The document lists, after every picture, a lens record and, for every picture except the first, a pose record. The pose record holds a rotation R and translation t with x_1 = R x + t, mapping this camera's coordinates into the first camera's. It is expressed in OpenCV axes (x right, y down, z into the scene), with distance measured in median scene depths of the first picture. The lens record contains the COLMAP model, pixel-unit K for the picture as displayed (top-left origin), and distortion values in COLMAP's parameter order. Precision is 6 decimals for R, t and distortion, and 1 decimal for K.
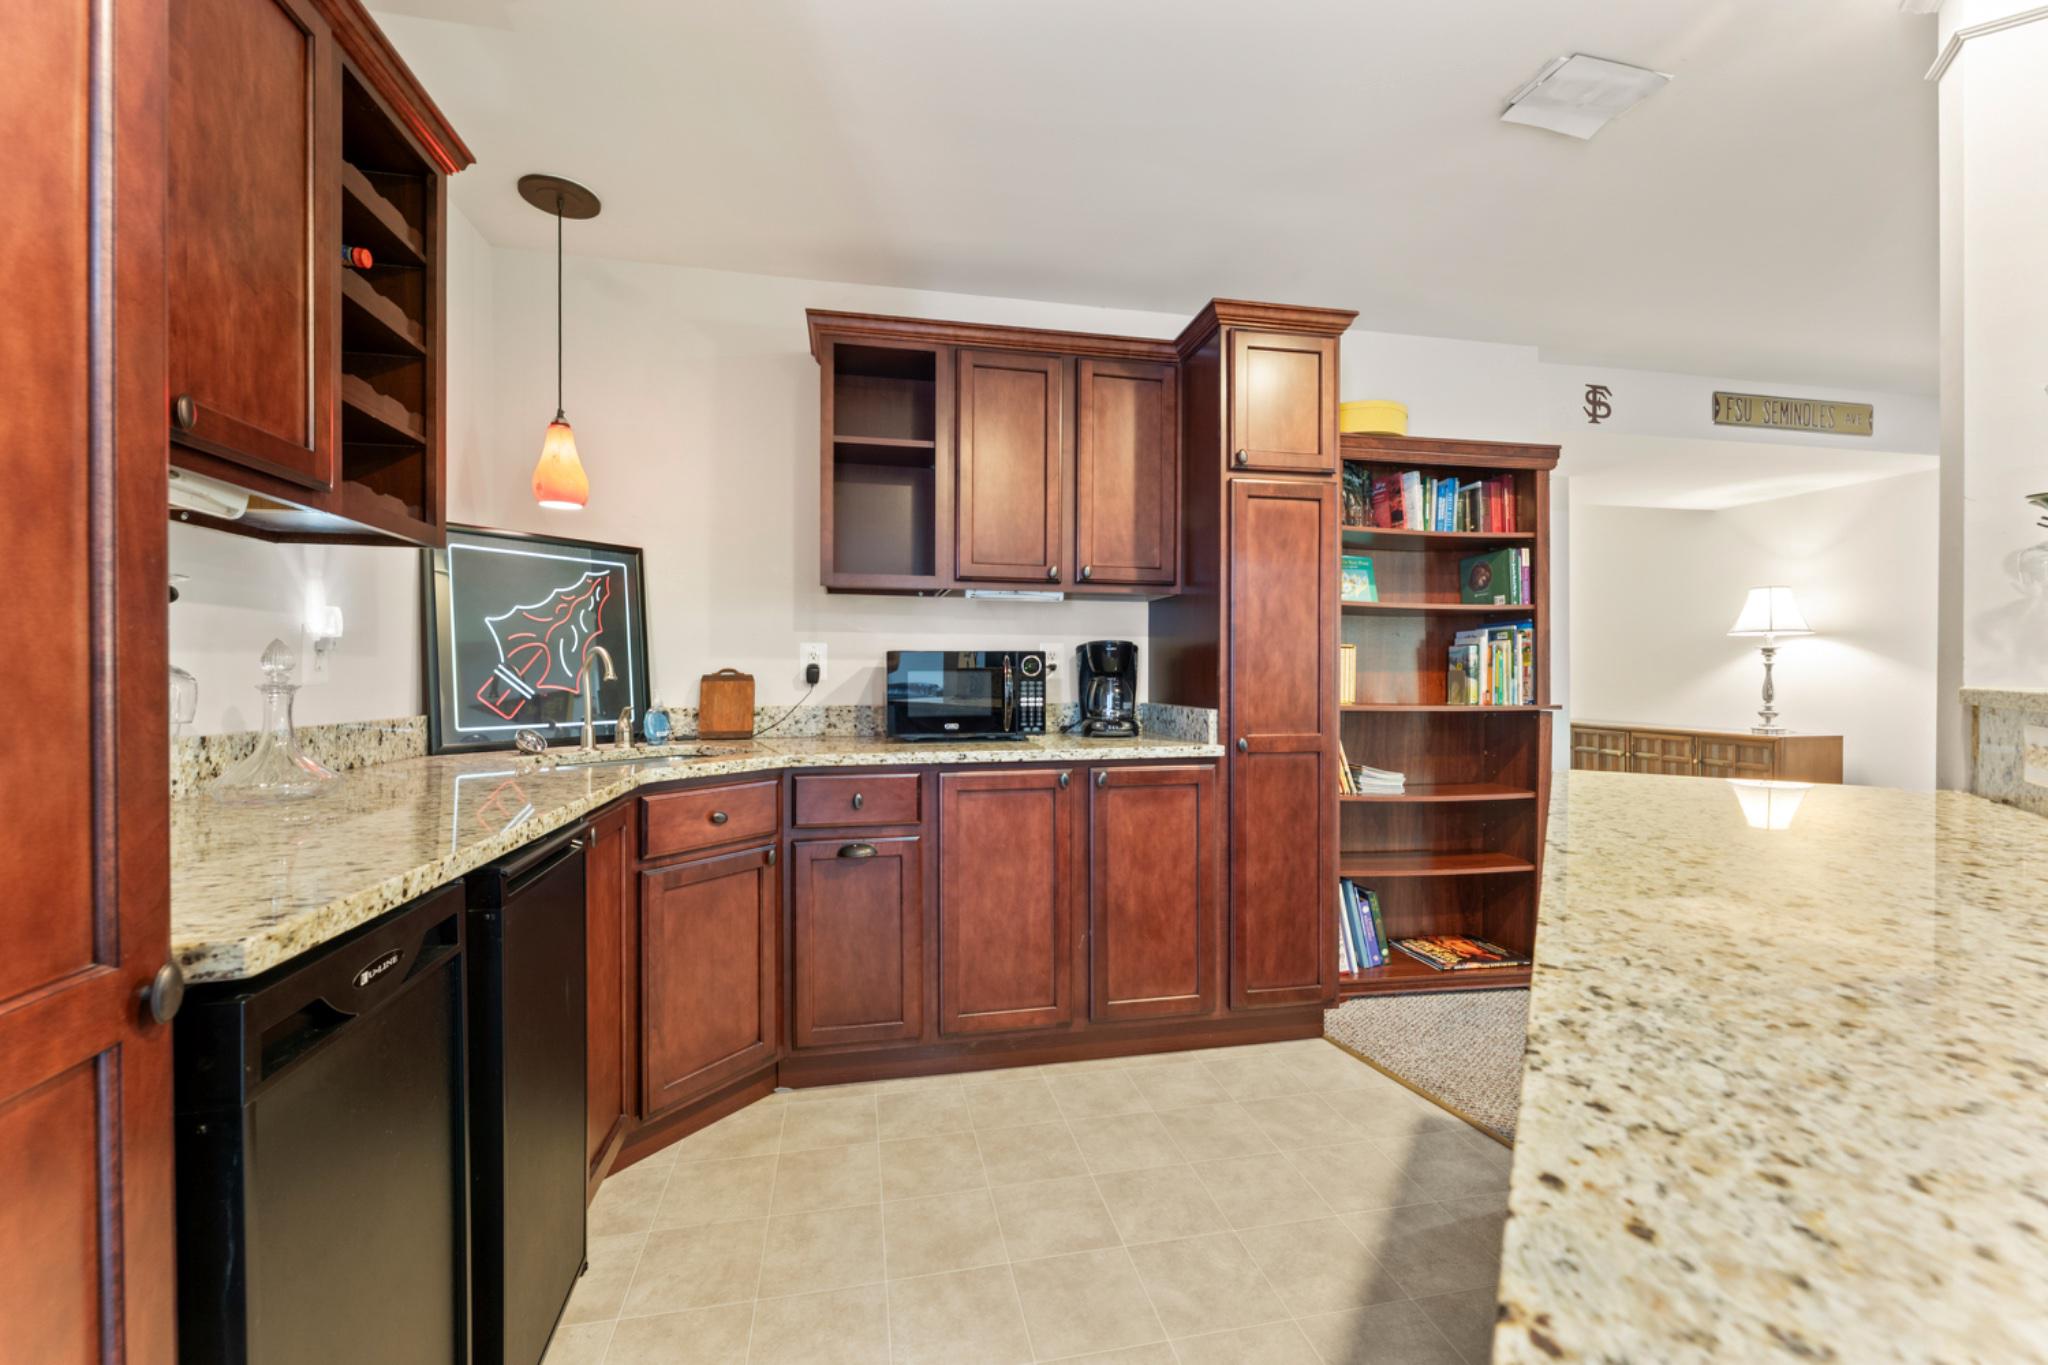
lens RADIAL K [[825.4, 0, 1022.4], [0, 825.4, 676.2], [0, 0, 1]] dist [0.001092, -0.001664]
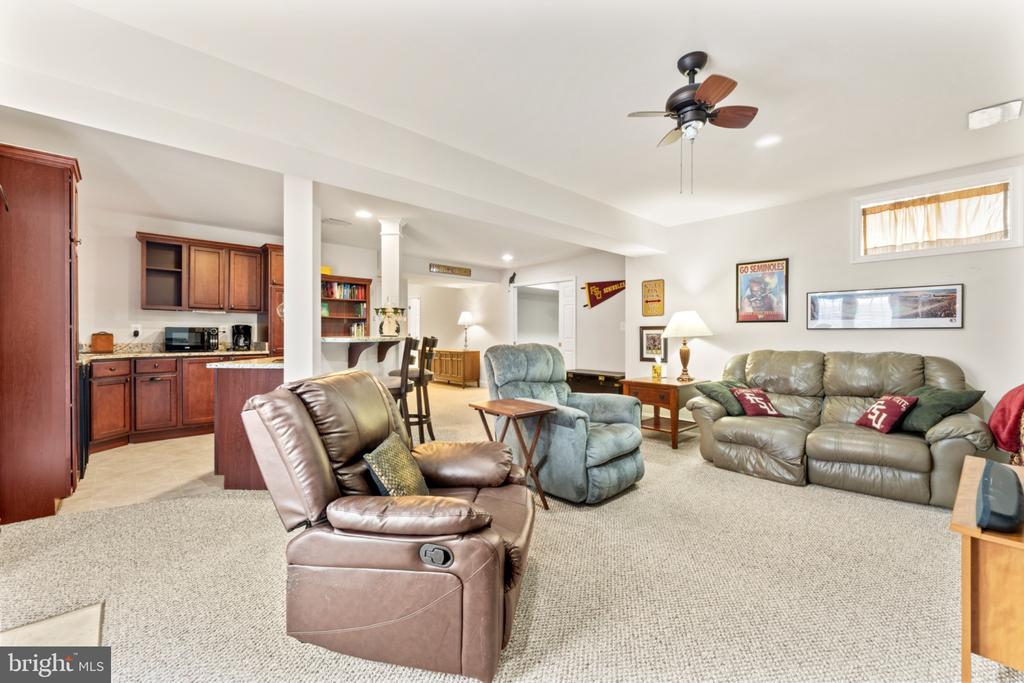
lens RADIAL K [[412.7, 0, 498.3], [0, 412.7, 337.1], [0, 0, 1]] dist [0.001092, -0.001664]
pose [[0.861183, 0.000383, 0.508295, 0.165858], [0.000245, 0.999999, -0.001168, 0.014887], [-0.508295, 0.001131, 0.861182, -1.240711]]
